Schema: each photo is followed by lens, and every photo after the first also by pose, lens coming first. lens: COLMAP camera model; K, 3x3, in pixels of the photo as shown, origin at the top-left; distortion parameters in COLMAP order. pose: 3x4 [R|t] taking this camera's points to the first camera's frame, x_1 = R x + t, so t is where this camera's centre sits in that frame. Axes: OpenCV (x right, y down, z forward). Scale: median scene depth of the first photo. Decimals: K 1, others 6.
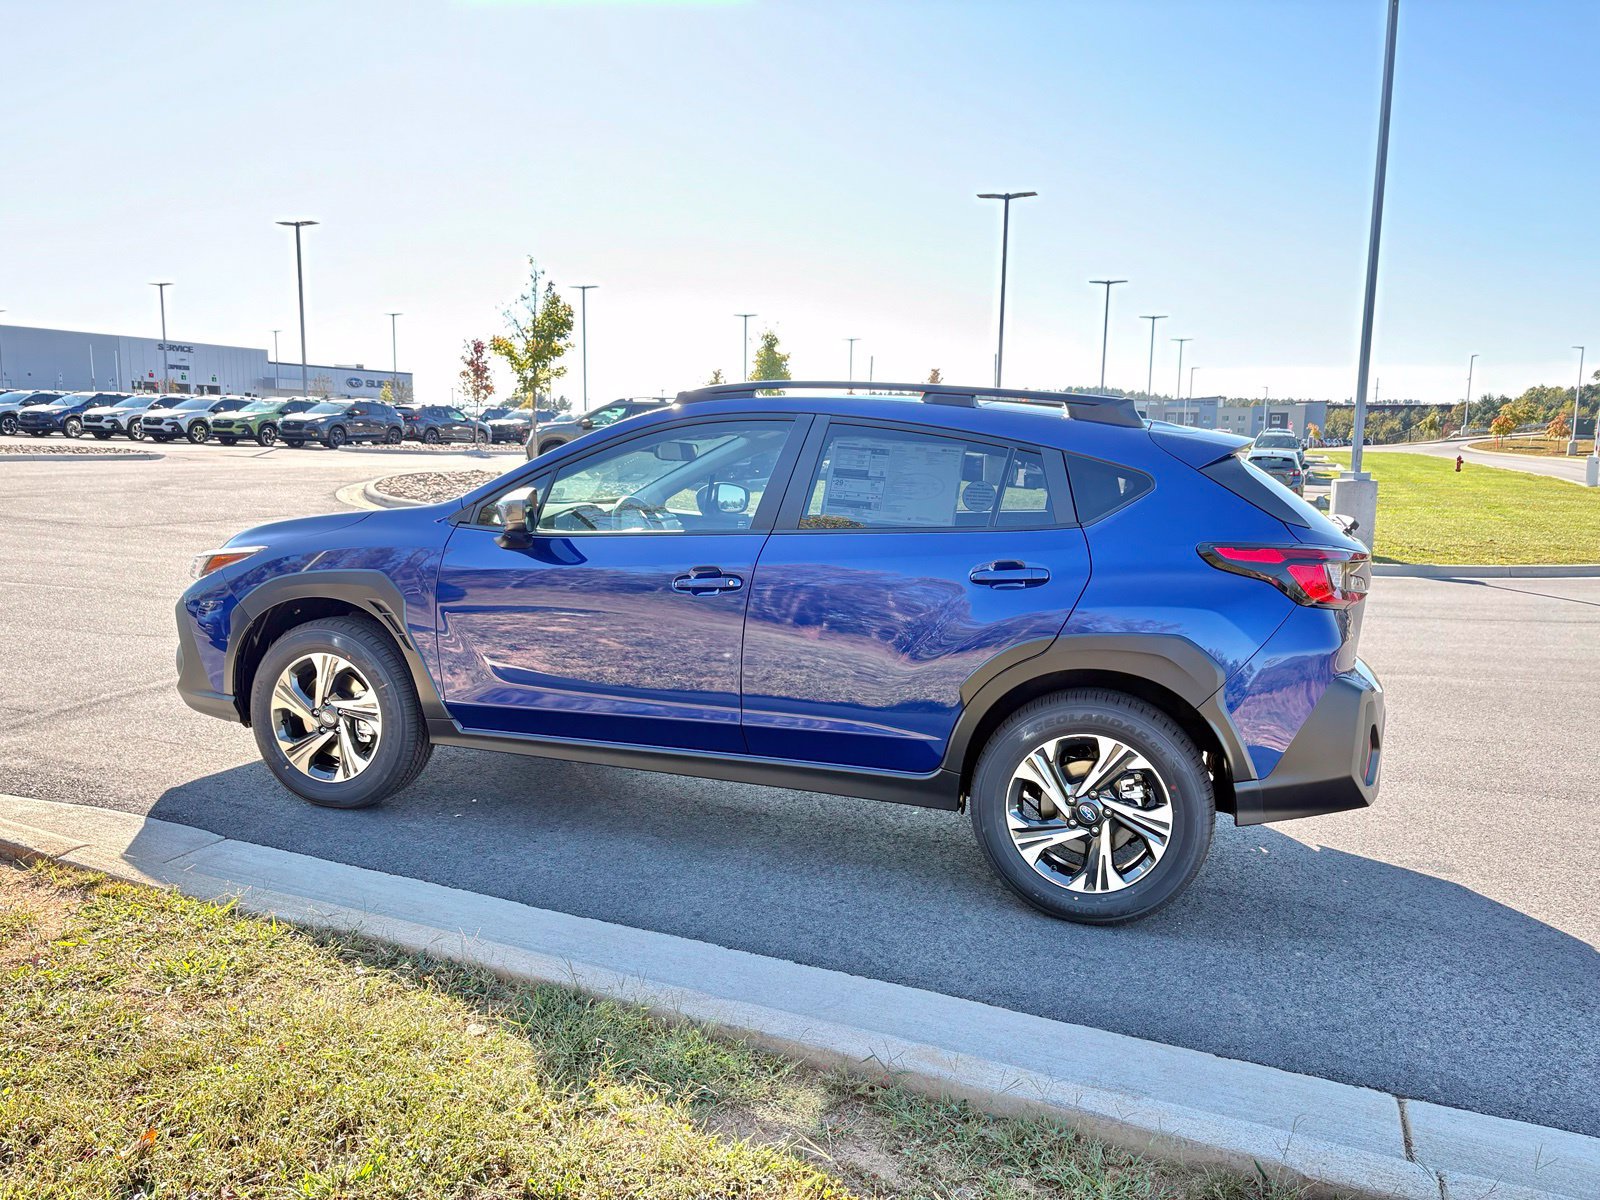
lens RADIAL K [[1230.4, 0, 800.0], [0, 1230.4, 600.0], [0, 0, 1]] dist [0.021312, -0.002347]
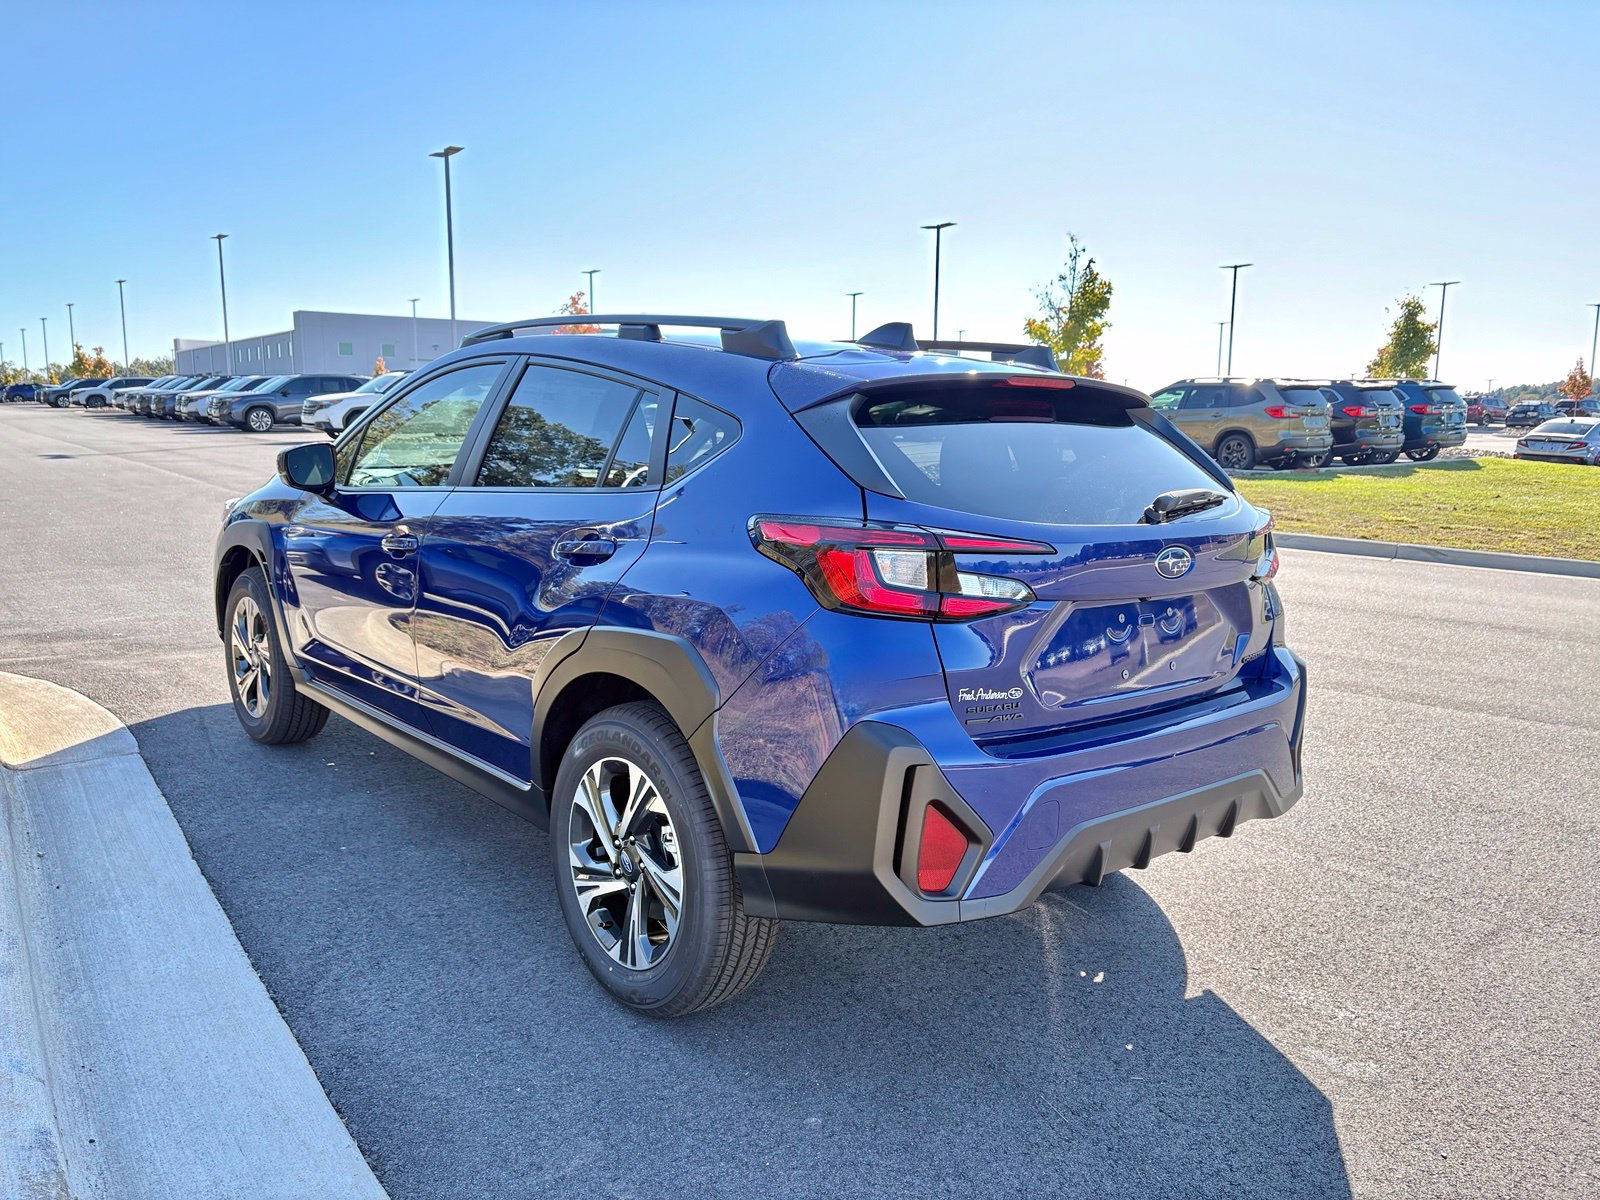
lens RADIAL K [[1222.7, 0, 800.0], [0, 1222.7, 600.0], [0, 0, 1]] dist [0.041159, 0.000499]
pose [[0.854885, 0.067545, -0.514402, 0.584548], [-0.063967, 0.997647, 0.024692, -0.011518], [0.514859, 0.011796, 0.857194, 0.335944]]
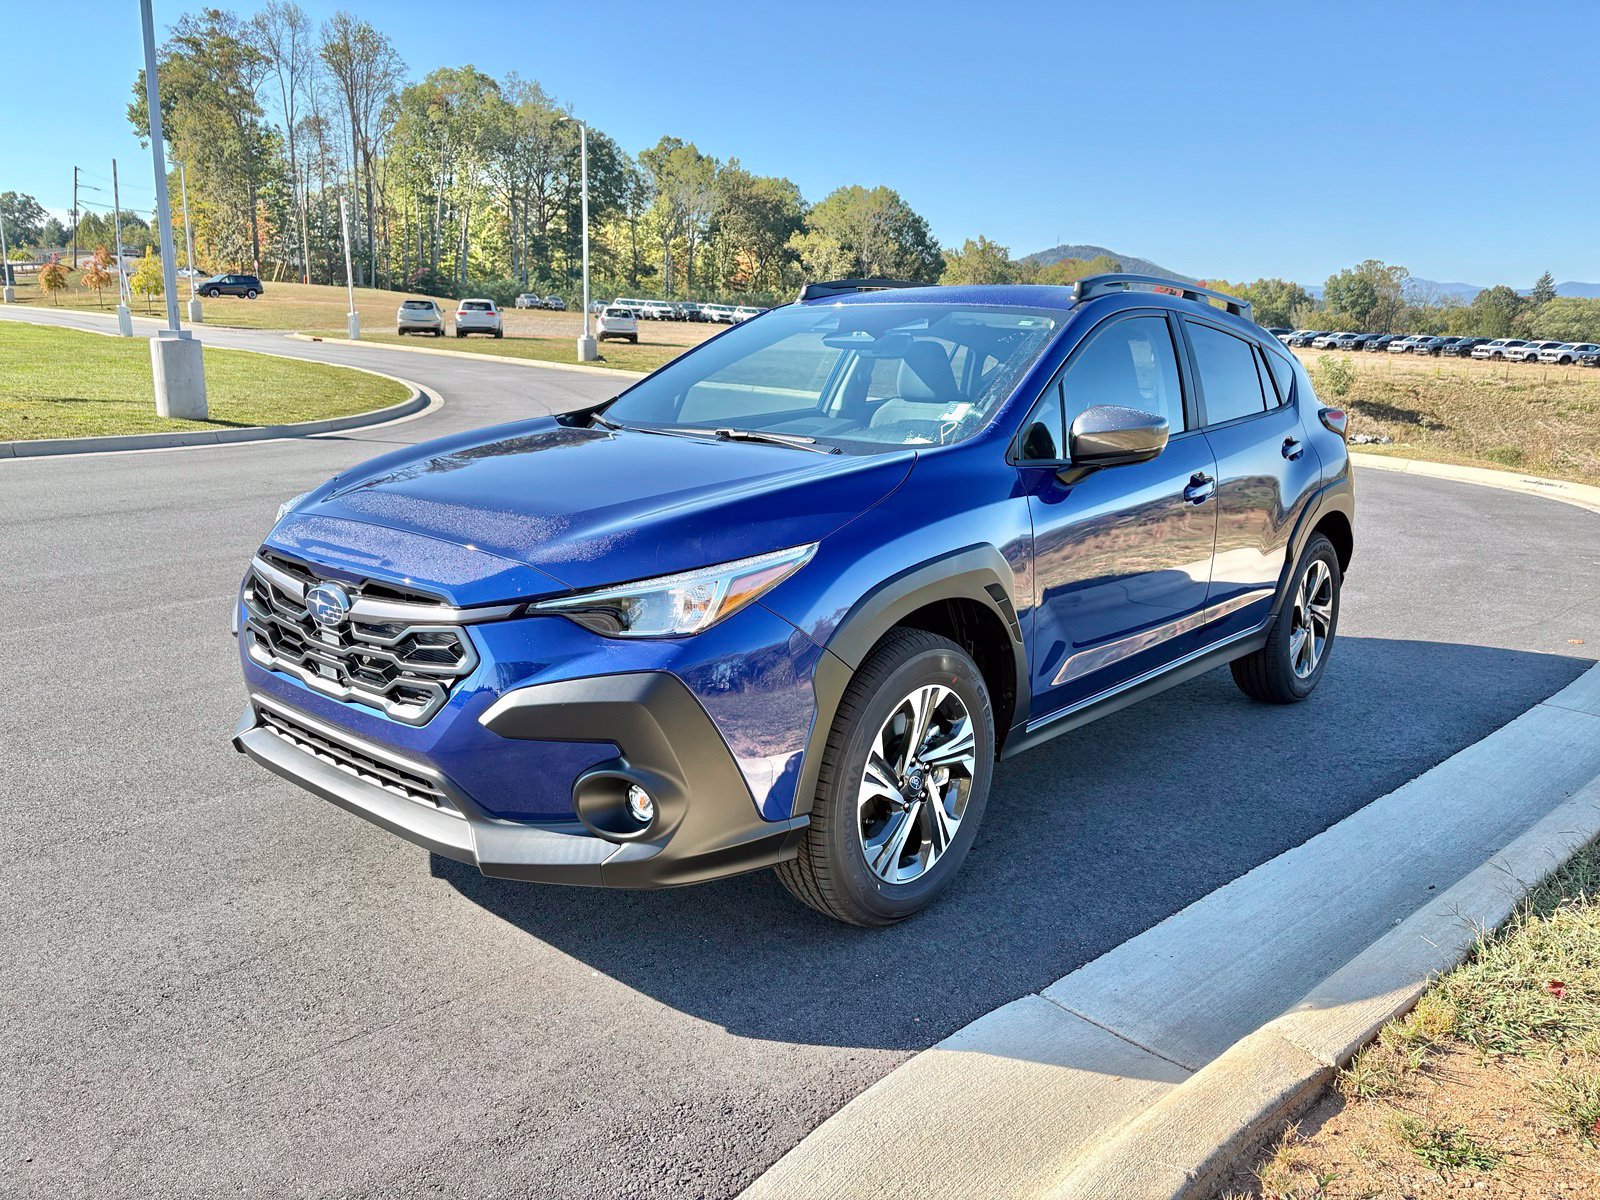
lens RADIAL K [[1230.4, 0, 800.0], [0, 1230.4, 600.0], [0, 0, 1]] dist [0.021312, -0.002347]
pose [[0.371470, -0.208341, 0.904767, -0.985544], [0.096310, 0.977887, 0.185636, -0.125647], [-0.923436, 0.018180, 0.383321, 0.821509]]
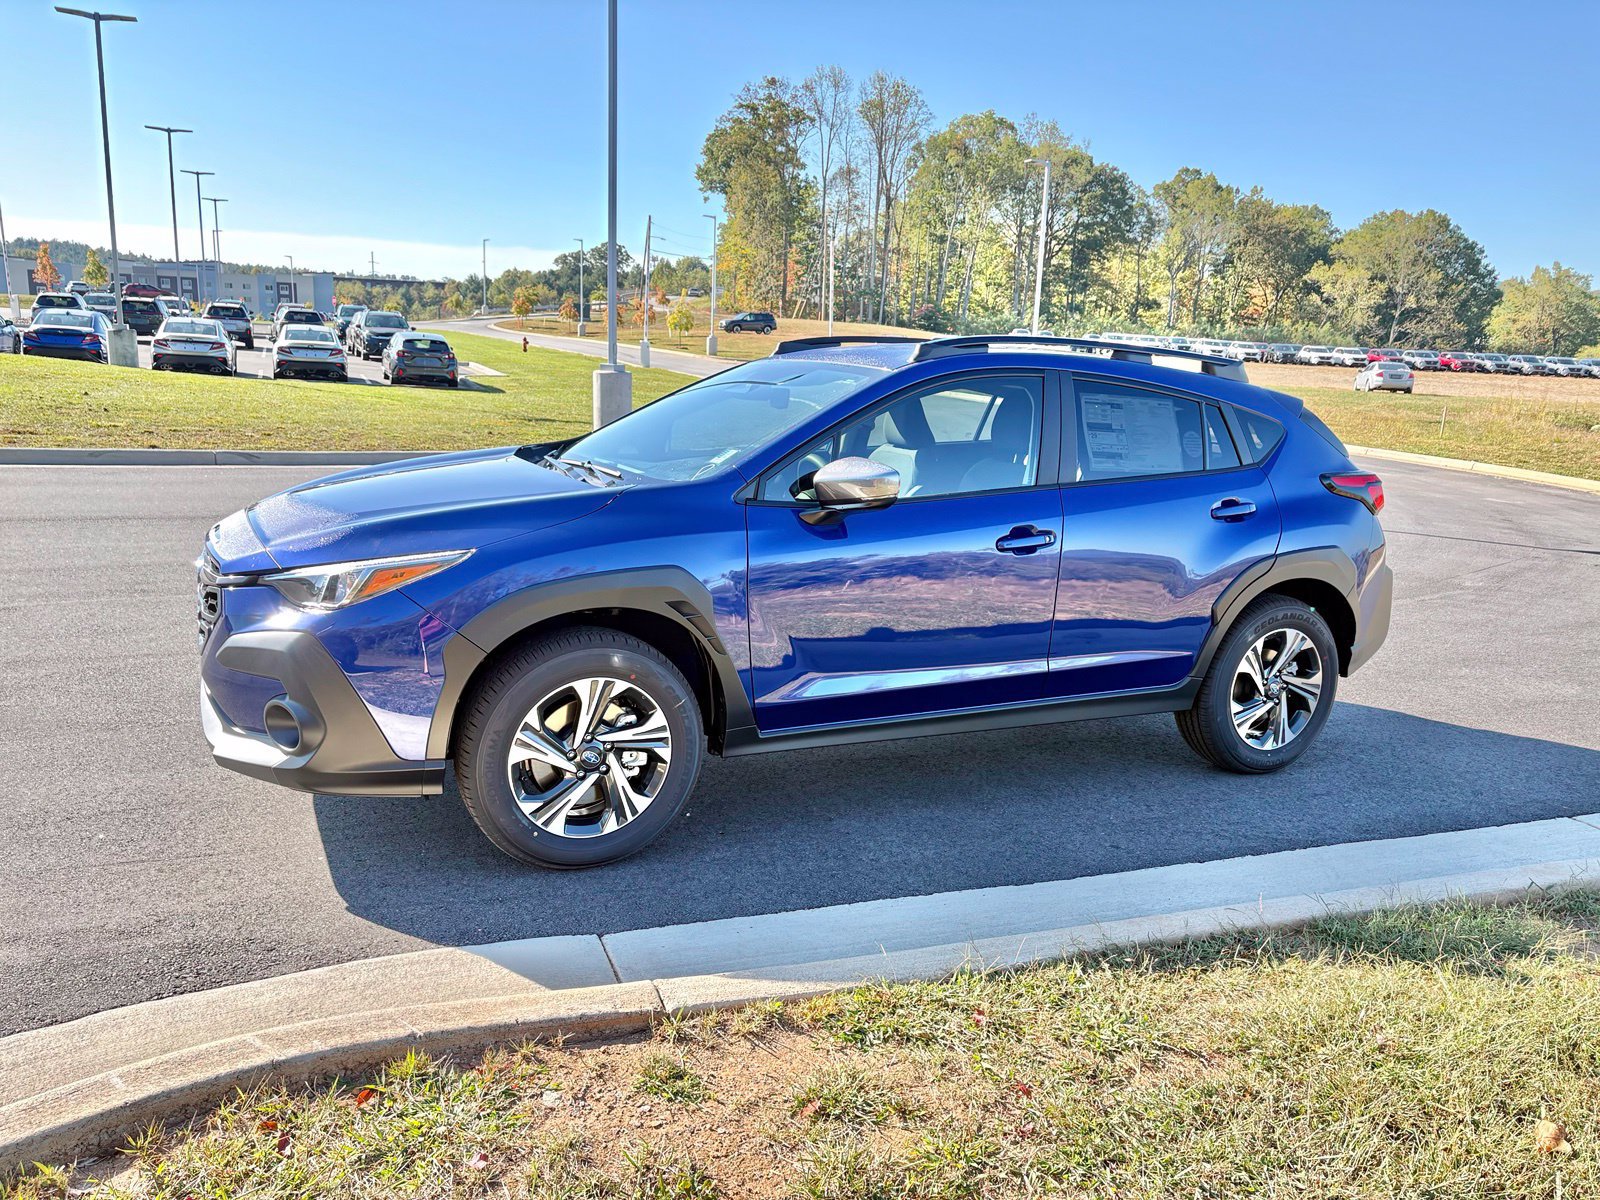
lens RADIAL K [[1230.4, 0, 800.0], [0, 1230.4, 600.0], [0, 0, 1]] dist [0.021312, -0.002347]
pose [[0.709211, -0.135008, 0.691949, -0.830905], [0.063233, 0.989718, 0.128296, -0.096832], [-0.702155, -0.047235, 0.710455, 0.362107]]
